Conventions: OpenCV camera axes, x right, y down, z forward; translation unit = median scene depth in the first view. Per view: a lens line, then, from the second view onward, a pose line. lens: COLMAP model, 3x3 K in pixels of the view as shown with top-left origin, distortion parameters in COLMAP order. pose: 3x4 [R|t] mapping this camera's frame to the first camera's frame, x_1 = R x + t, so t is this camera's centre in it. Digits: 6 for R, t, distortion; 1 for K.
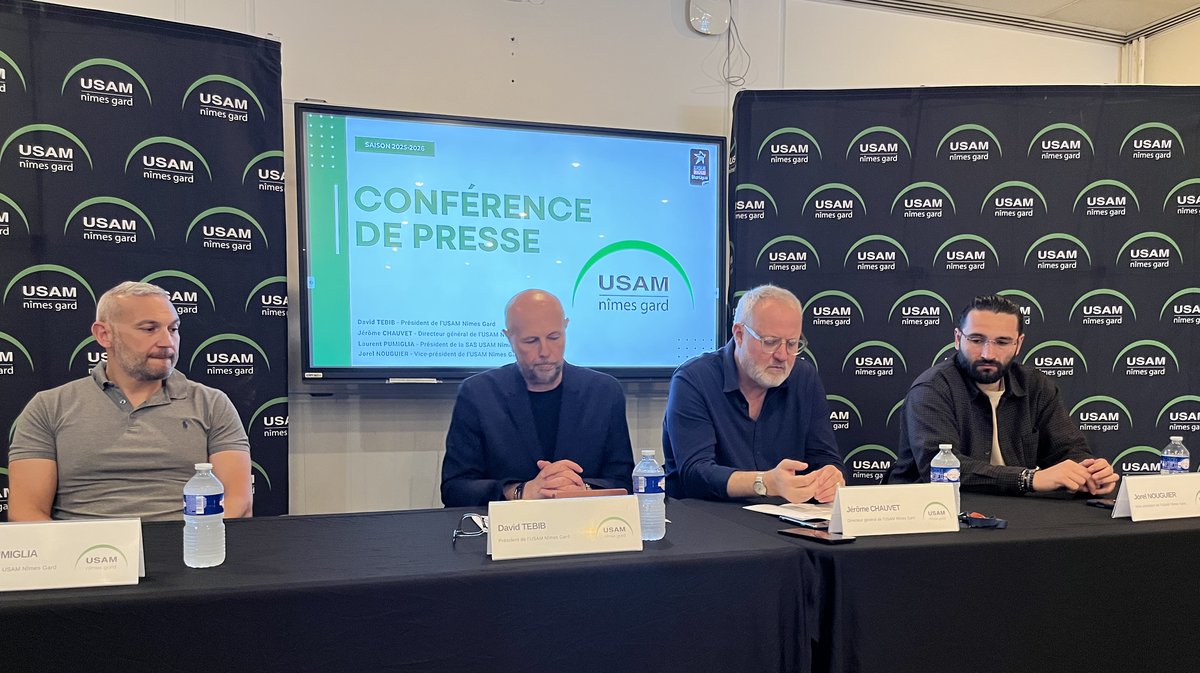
lens RADIAL K [[1079.8, 0, 600.0], [0, 1079.8, 336.5], [0, 0, 1]] dist [-0.010497, -0.022369]
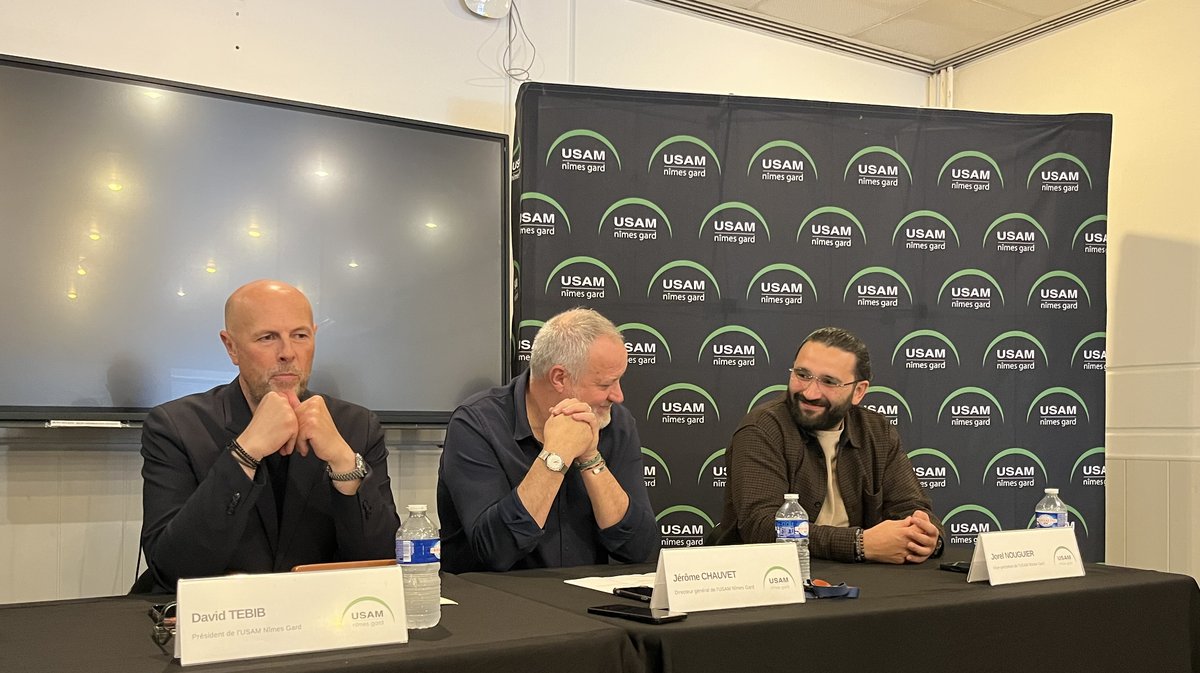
lens RADIAL K [[1150.5, 0, 598.1], [0, 1150.5, 386.8], [0, 0, 1]] dist [0.035845, -0.006424]
pose [[0.978181, 0.002807, 0.207738, 0.001509], [0.002023, 0.999733, -0.023034, 0.027397], [-0.207747, 0.022952, 0.977913, 0.130198]]
